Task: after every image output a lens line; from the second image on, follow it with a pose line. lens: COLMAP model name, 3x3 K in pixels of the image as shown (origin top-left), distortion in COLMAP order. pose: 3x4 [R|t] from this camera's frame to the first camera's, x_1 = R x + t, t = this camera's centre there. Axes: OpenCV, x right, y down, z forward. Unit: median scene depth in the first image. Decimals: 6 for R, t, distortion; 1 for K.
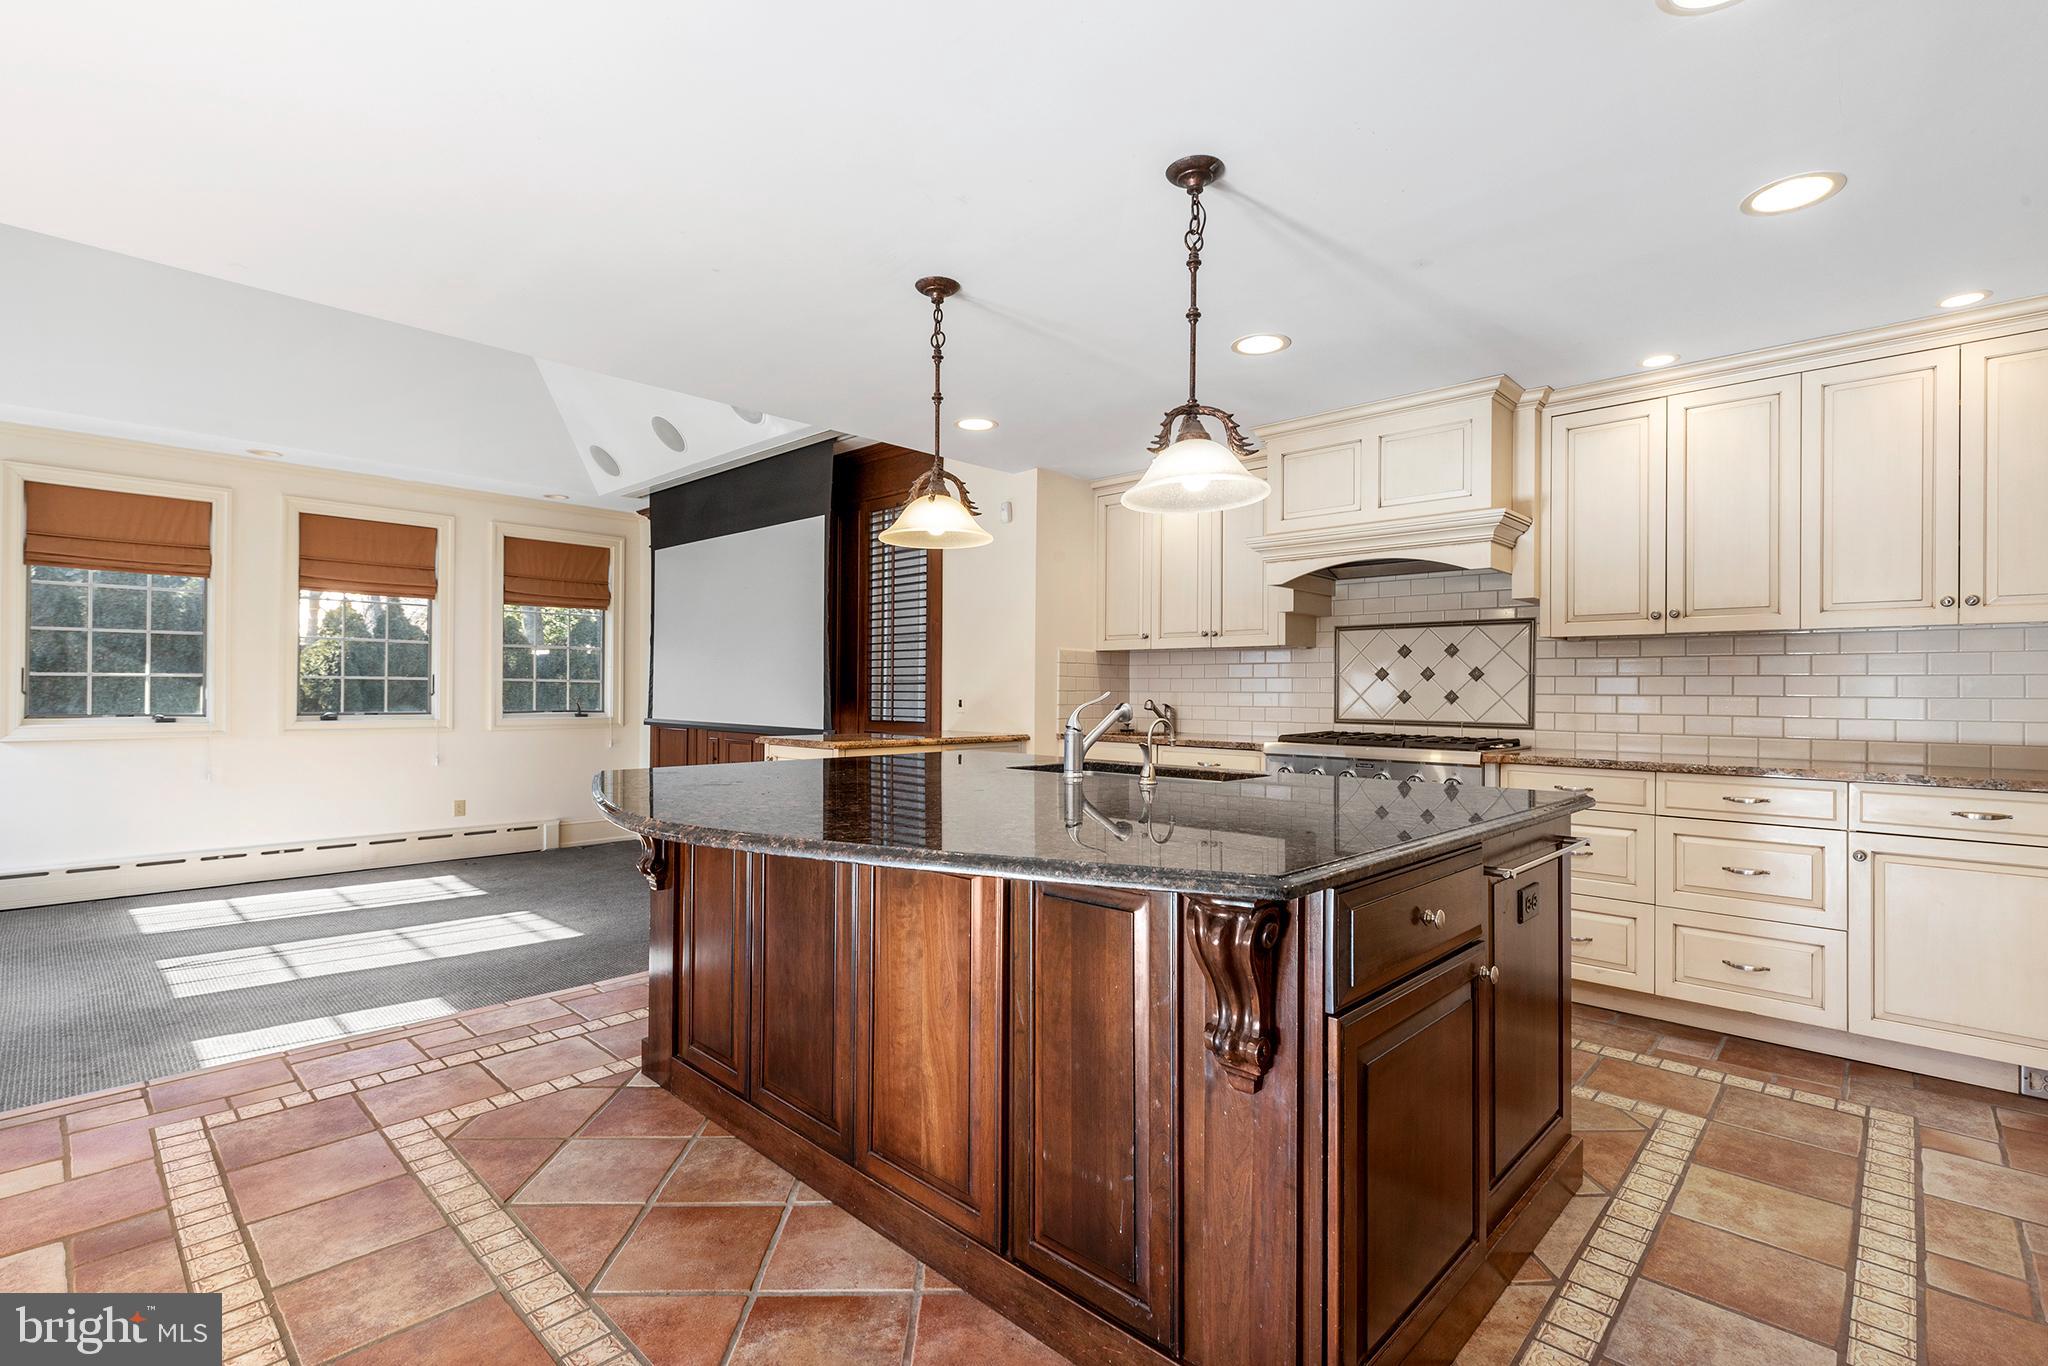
lens RADIAL K [[920.3, 0, 1029.0], [0, 920.3, 691.1], [0, 0, 1]] dist [0.004397, -0.000241]
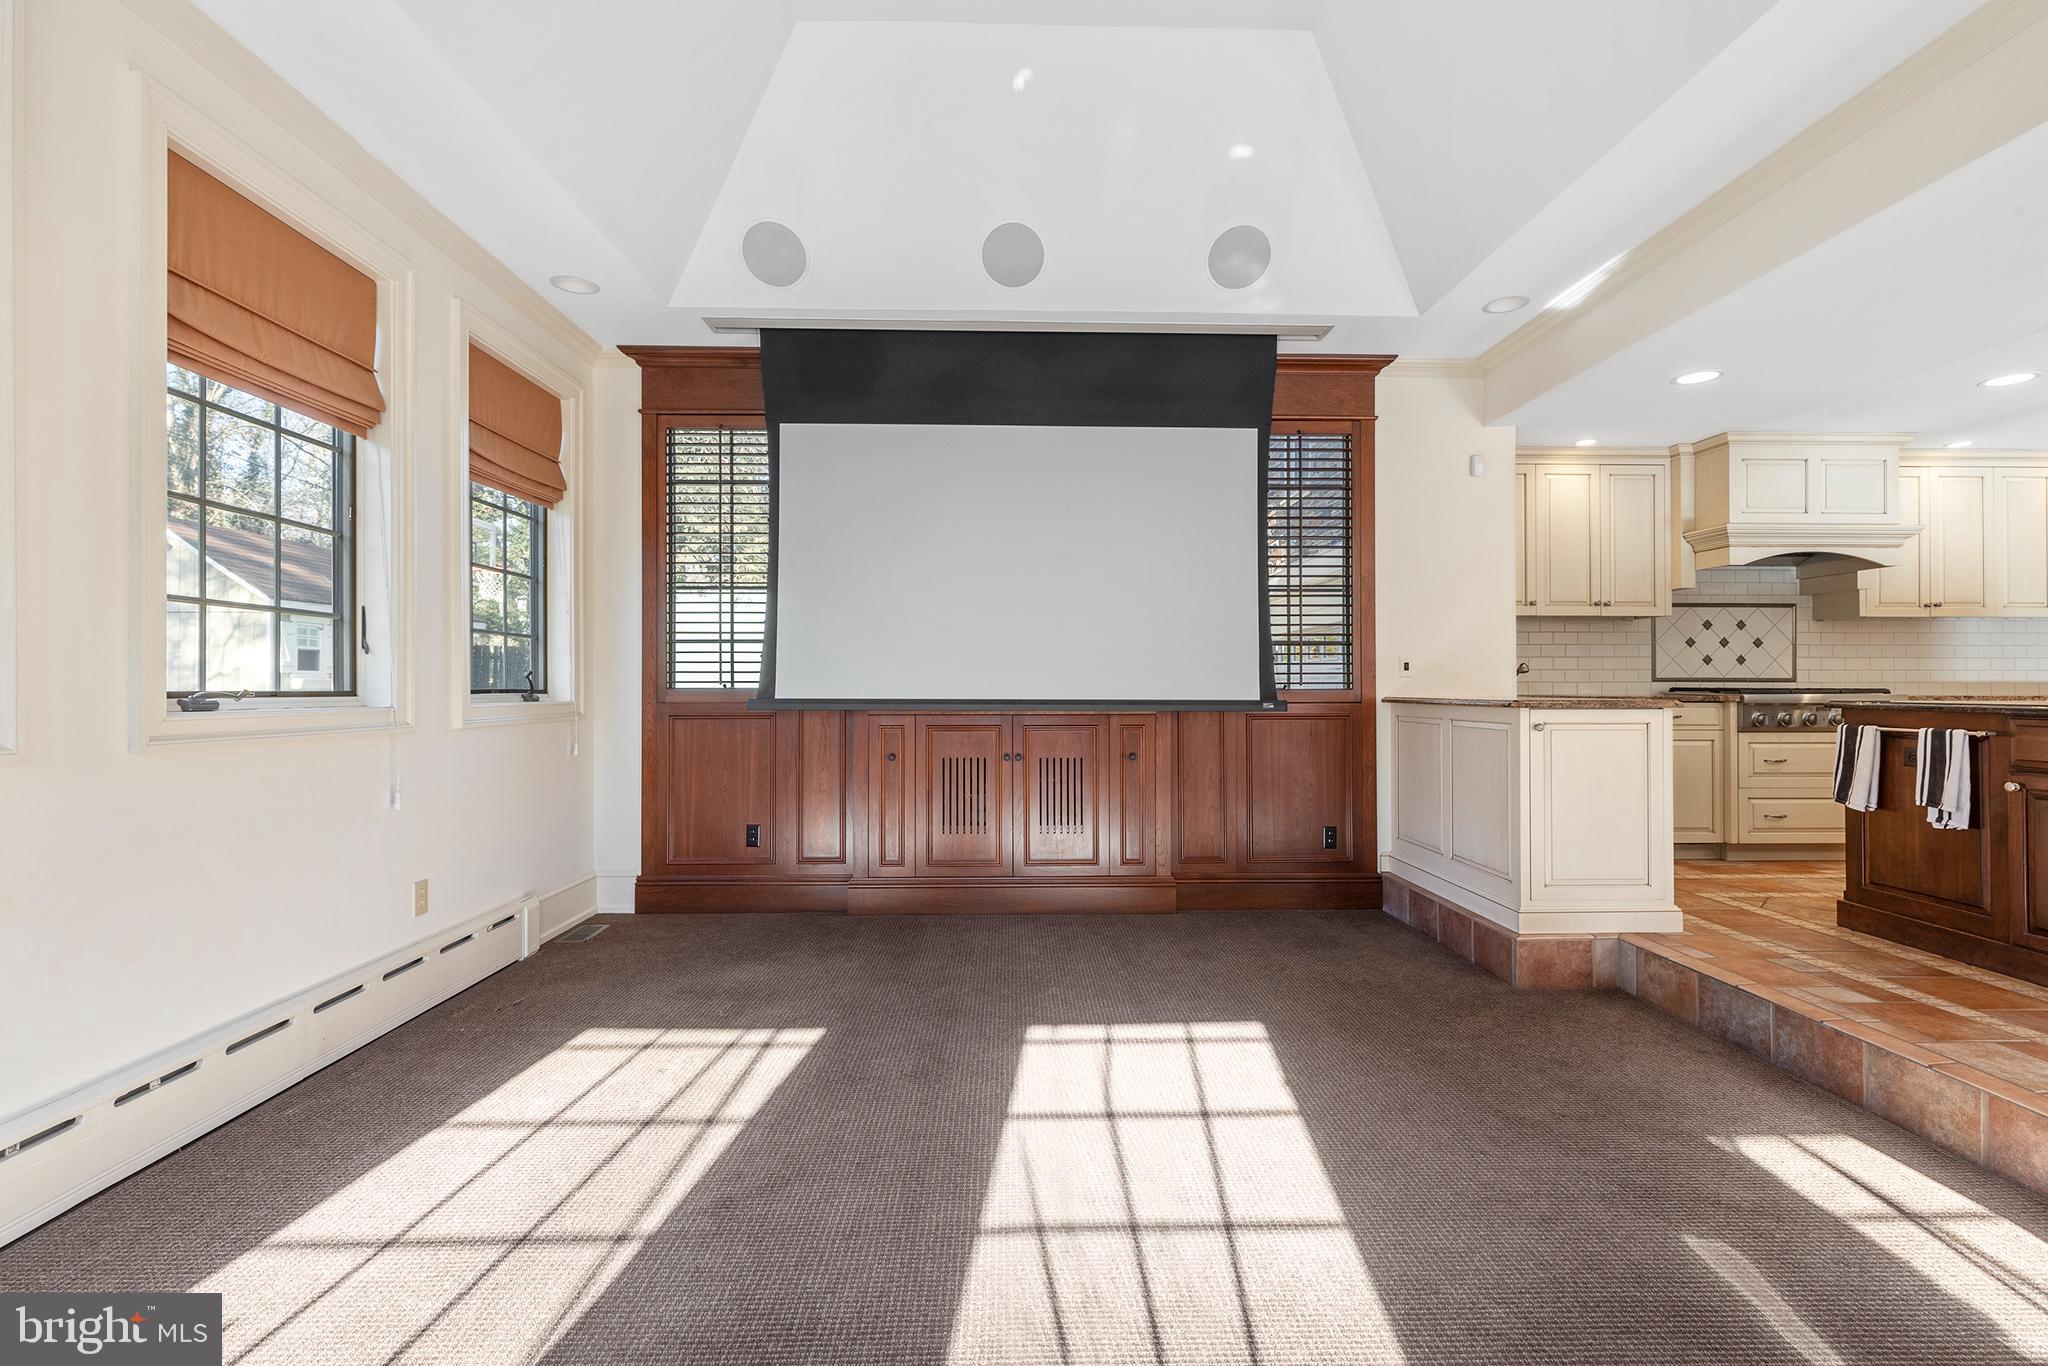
lens RADIAL K [[920.3, 0, 1032.6], [0, 920.3, 684.8], [0, 0, 1]] dist [0.004397, -0.000241]
pose [[0.716849, -0.013560, 0.697096, -1.282376], [0.001677, 0.999841, 0.017725, 0.018444], [-0.697226, -0.011537, 0.716758, 0.795844]]
